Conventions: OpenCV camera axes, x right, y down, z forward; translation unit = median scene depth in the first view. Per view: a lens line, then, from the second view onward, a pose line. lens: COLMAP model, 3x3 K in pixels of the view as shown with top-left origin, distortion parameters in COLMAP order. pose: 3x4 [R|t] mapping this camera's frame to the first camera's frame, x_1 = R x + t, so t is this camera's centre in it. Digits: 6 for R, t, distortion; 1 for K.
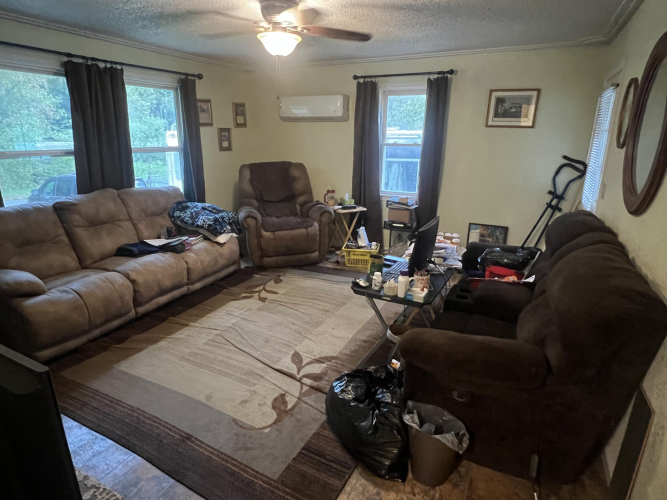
lens RADIAL K [[391.9, 0, 333.1], [0, 391.9, 248.7], [0, 0, 1]] dist [0.001014, -0.000205]
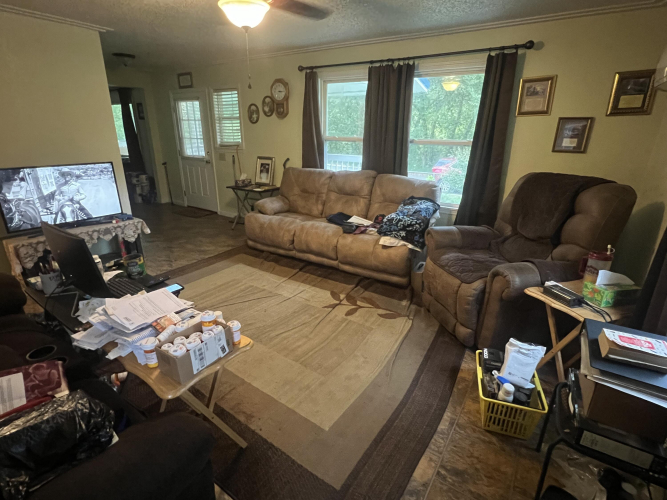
lens RADIAL K [[338.5, 0, 335.5], [0, 338.5, 248.4], [0, 0, 1]] dist [0.002061, 0.000070]
pose [[-0.120701, 0.317208, -0.940644, 0.476120], [-0.298167, 0.892232, 0.339143, -0.240888], [0.946851, 0.321404, -0.013112, 0.907081]]
